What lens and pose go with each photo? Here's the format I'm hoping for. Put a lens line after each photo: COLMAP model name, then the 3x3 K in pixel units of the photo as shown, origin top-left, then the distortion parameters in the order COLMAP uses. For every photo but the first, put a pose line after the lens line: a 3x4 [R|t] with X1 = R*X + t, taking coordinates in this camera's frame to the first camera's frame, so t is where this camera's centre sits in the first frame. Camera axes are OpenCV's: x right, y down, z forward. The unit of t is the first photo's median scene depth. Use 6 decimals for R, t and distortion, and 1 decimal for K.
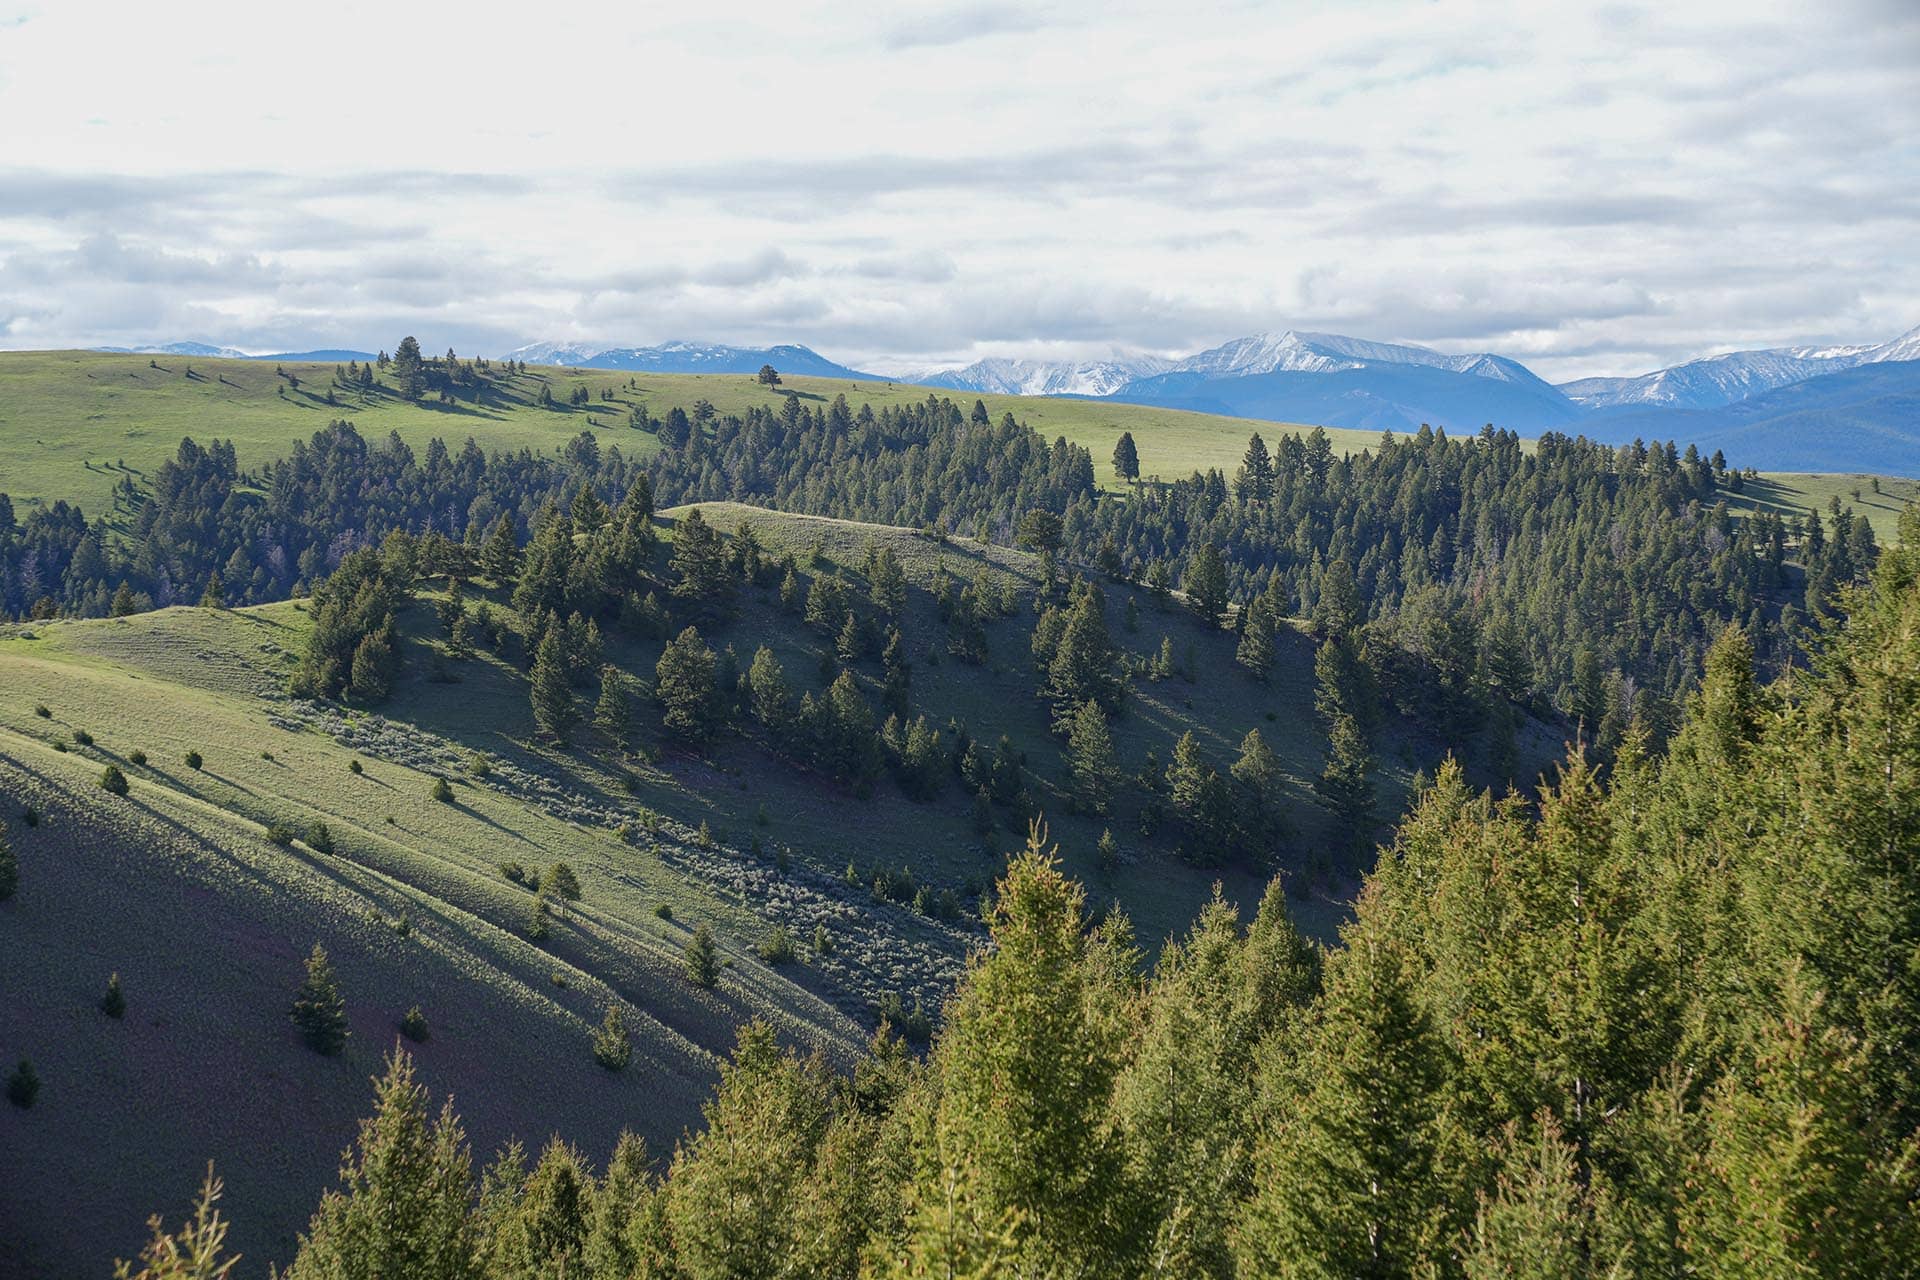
lens RADIAL K [[3652.2, 0, 960.0], [0, 3652.2, 640.0], [0, 0, 1]] dist [0.271918, 0.318592]
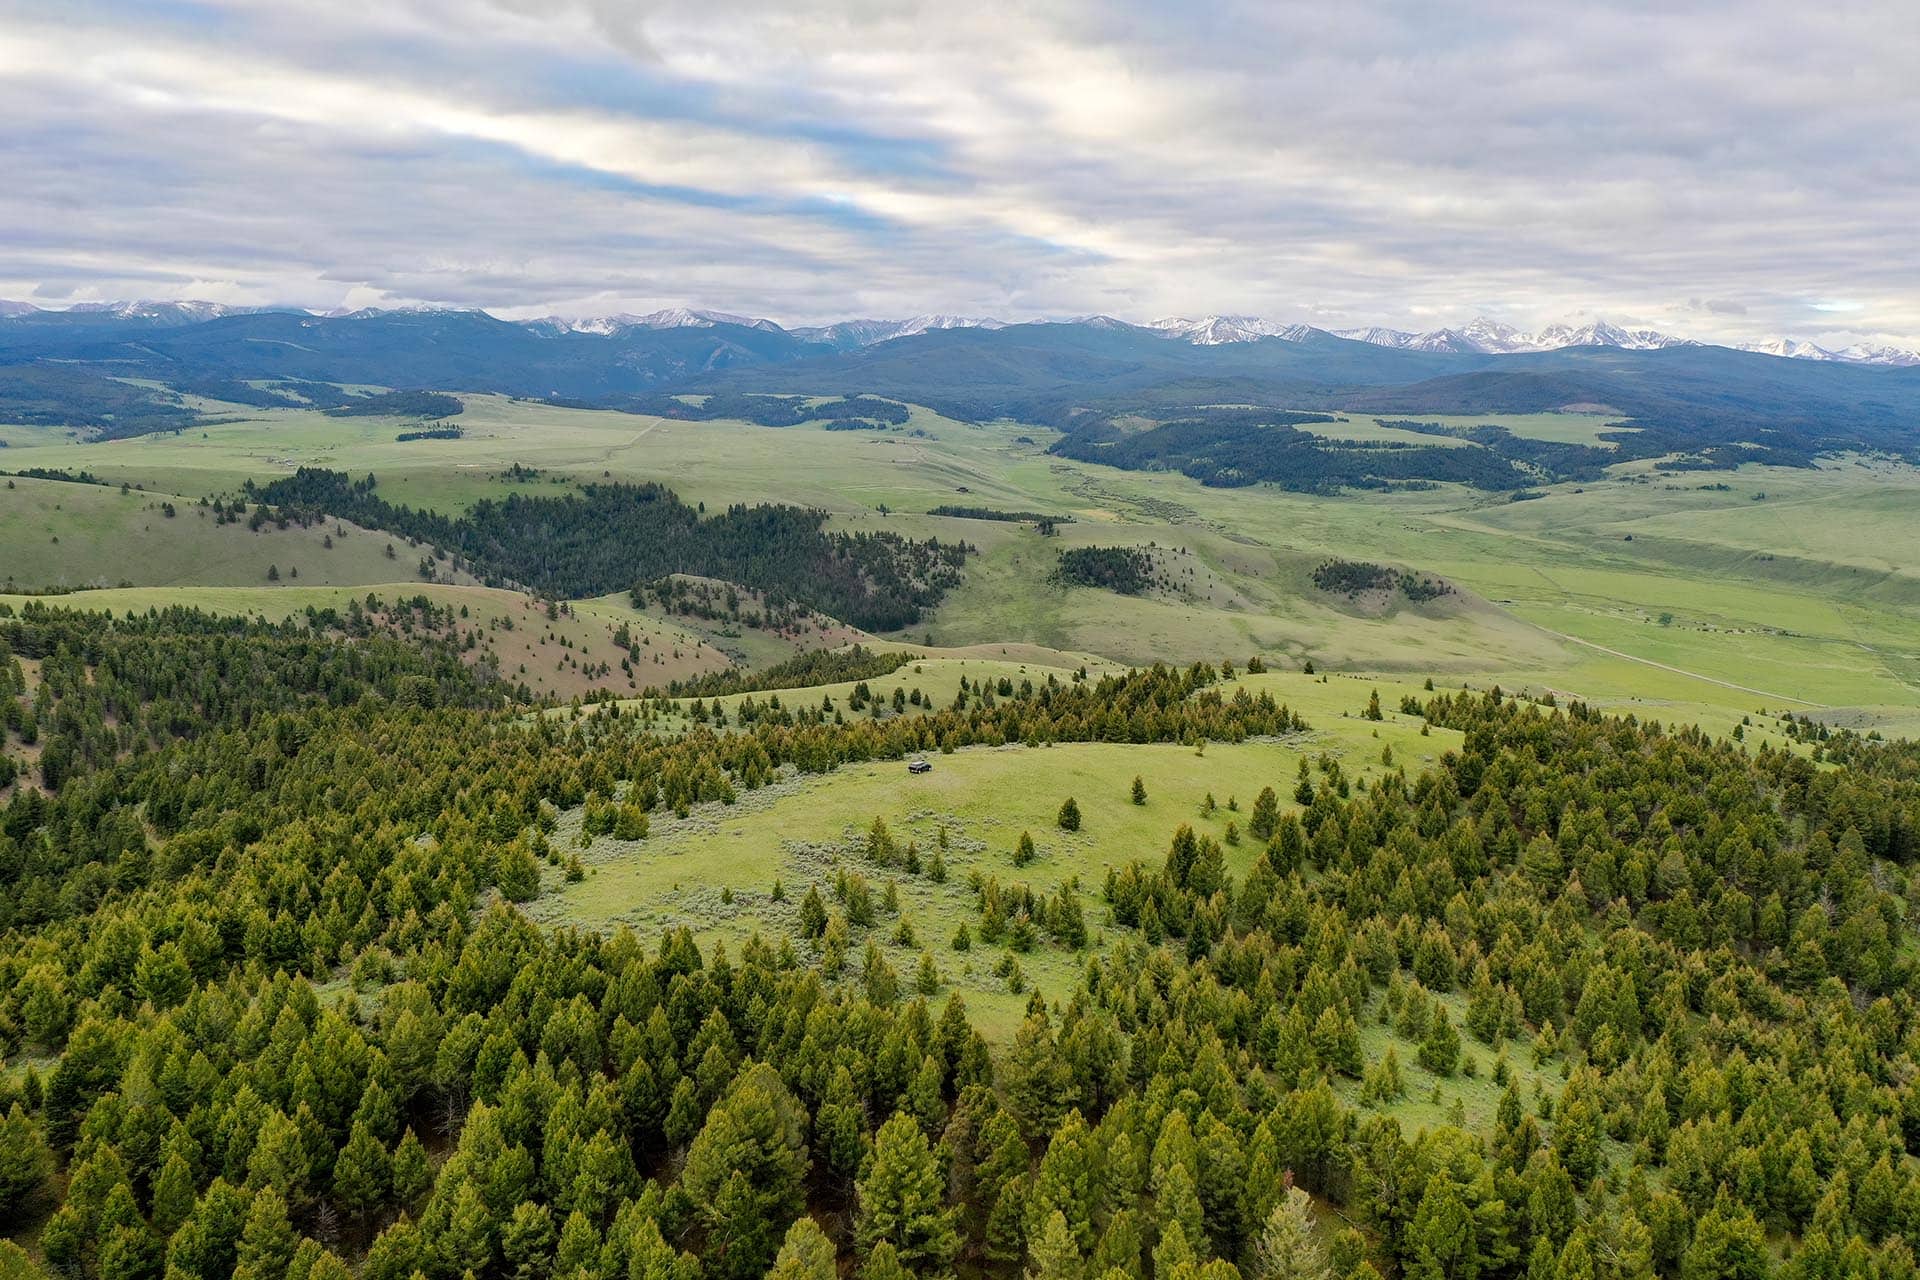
lens RADIAL K [[1514.7, 0, 963.9], [0, 1514.7, 663.5], [0, 0, 1]] dist [0.001923, 0.004552]
pose [[0.962888, -0.035864, 0.267509, -0.162542], [-0.007423, 0.987239, 0.159072, -0.169961], [-0.269800, -0.155155, 0.950334, -0.993753]]
